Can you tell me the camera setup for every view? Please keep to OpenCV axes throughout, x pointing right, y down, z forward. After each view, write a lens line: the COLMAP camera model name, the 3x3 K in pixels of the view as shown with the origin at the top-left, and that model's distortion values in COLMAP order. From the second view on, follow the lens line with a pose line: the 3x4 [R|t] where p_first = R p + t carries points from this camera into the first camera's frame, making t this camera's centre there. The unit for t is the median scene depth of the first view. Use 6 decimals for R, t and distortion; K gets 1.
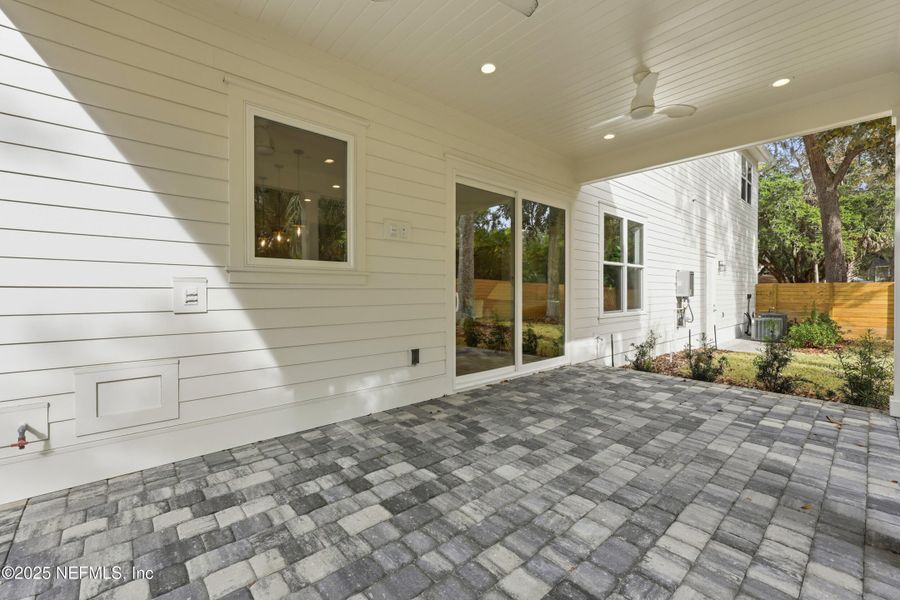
lens RADIAL K [[371.9, 0, 444.4], [0, 371.9, 299.1], [0, 0, 1]] dist [-0.000056, -0.000147]
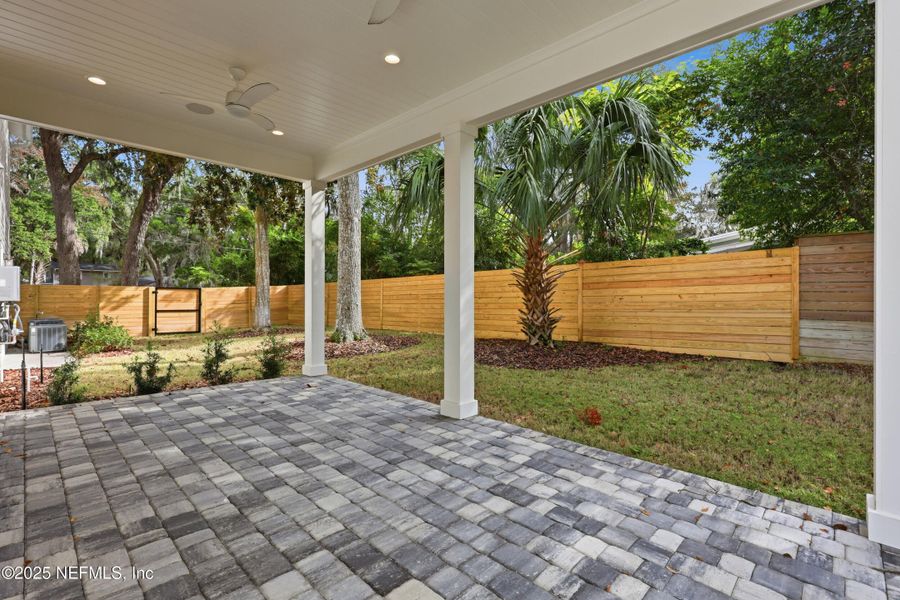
lens RADIAL K [[409.7, 0, 451.6], [0, 409.7, 298.1], [0, 0, 1]] dist [-0.002352, -0.000502]
pose [[-0.071892, -0.003306, 0.997407, -0.719109], [0.012575, 0.999912, 0.004220, -0.020195], [-0.997333, 0.012846, -0.071844, 0.680216]]
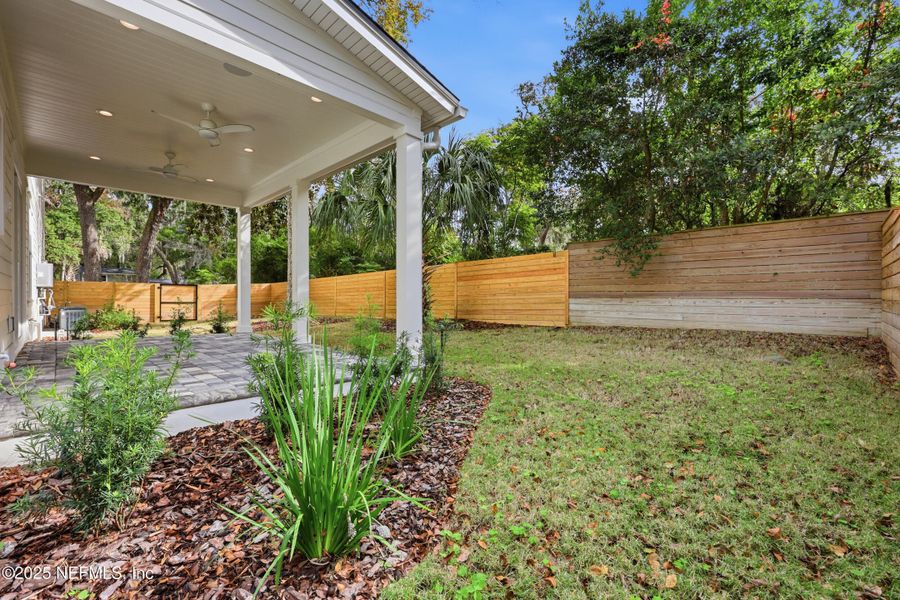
lens RADIAL K [[371.9, 0, 444.7], [0, 371.9, 300.5], [0, 0, 1]] dist [-0.000056, -0.000147]
pose [[-0.070977, -0.006092, 0.997459, -1.772032], [0.013986, 0.999877, 0.007102, 0.137665], [-0.997380, 0.014454, -0.070883, -0.276441]]
